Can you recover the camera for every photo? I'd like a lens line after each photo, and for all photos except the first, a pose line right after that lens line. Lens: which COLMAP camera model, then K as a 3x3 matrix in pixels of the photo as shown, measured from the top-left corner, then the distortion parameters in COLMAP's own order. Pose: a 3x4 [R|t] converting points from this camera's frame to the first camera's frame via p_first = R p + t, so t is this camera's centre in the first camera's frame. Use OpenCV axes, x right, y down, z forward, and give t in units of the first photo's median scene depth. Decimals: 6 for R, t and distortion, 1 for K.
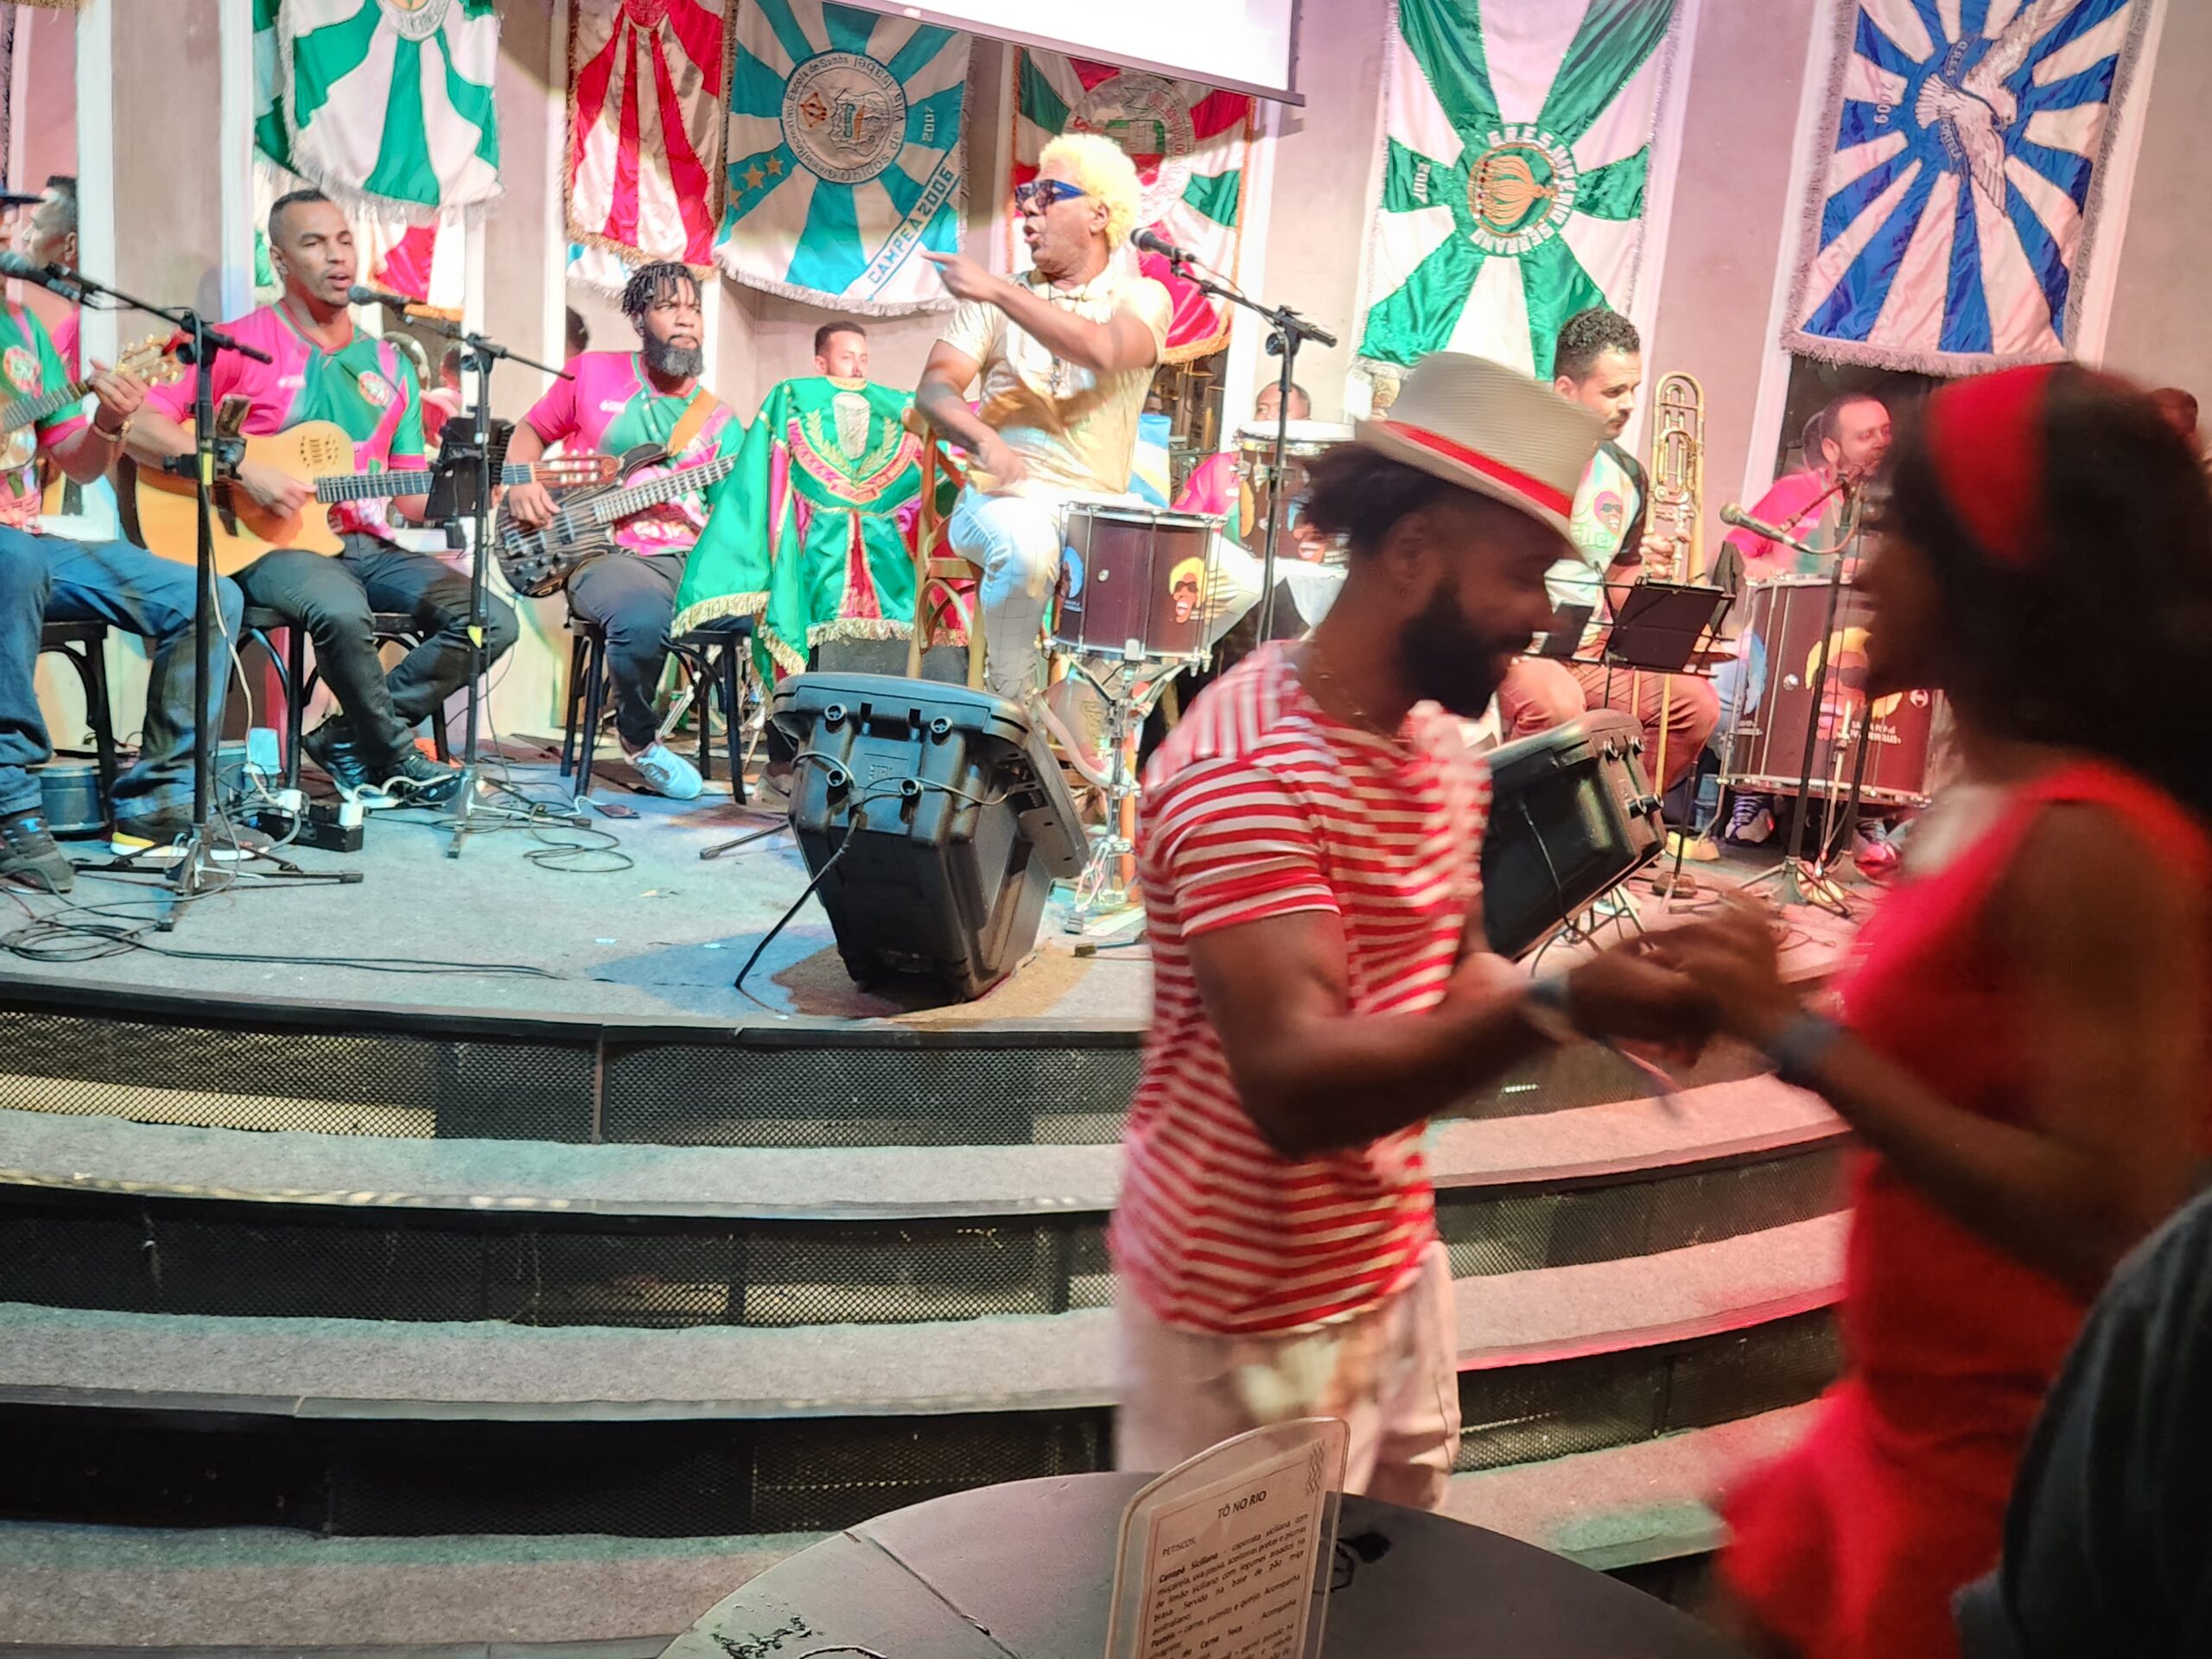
lens RADIAL K [[1933.9, 0, 1104.2], [0, 1933.9, 860.2], [0, 0, 1]] dist [0.101893, -0.122565]
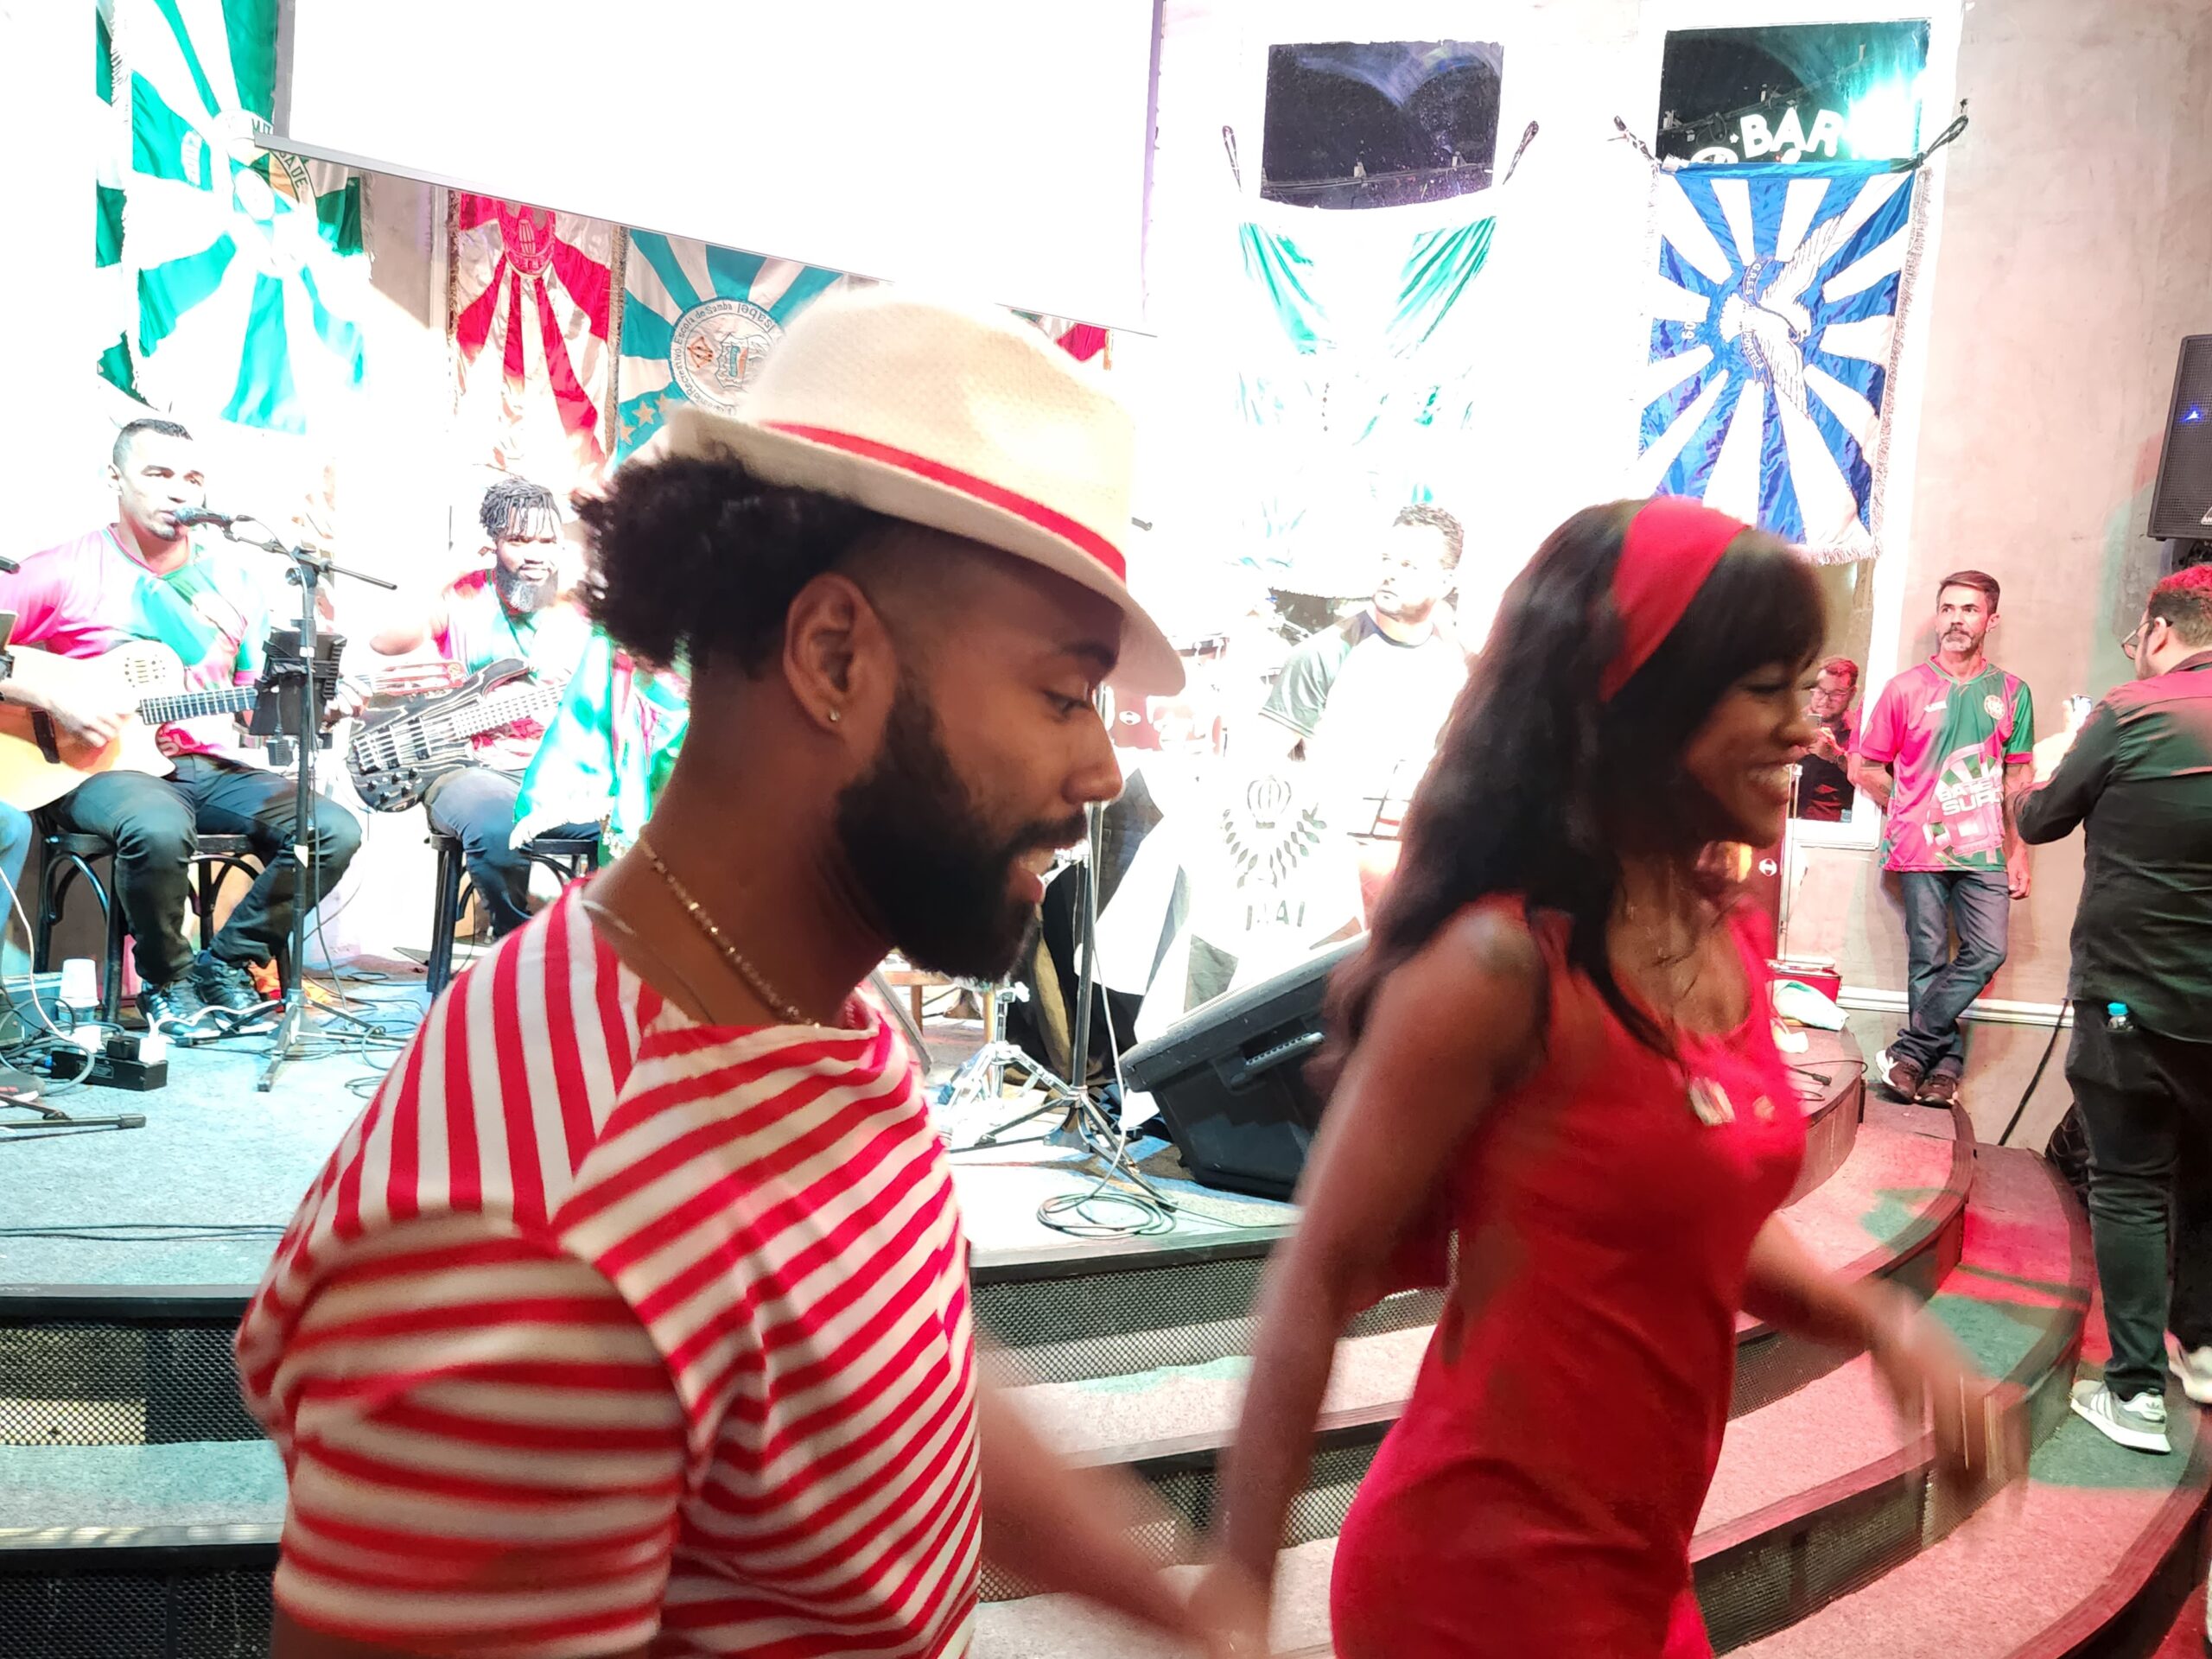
lens RADIAL K [[1686.4, 0, 1109.5], [0, 1686.4, 862.9], [0, 0, 1]] dist [0.082410, -0.073030]
pose [[0.998536, -0.033765, 0.042254, 0.028920], [0.037619, 0.994858, -0.094032, -0.012385], [-0.038862, 0.095484, 0.994672, 0.109964]]
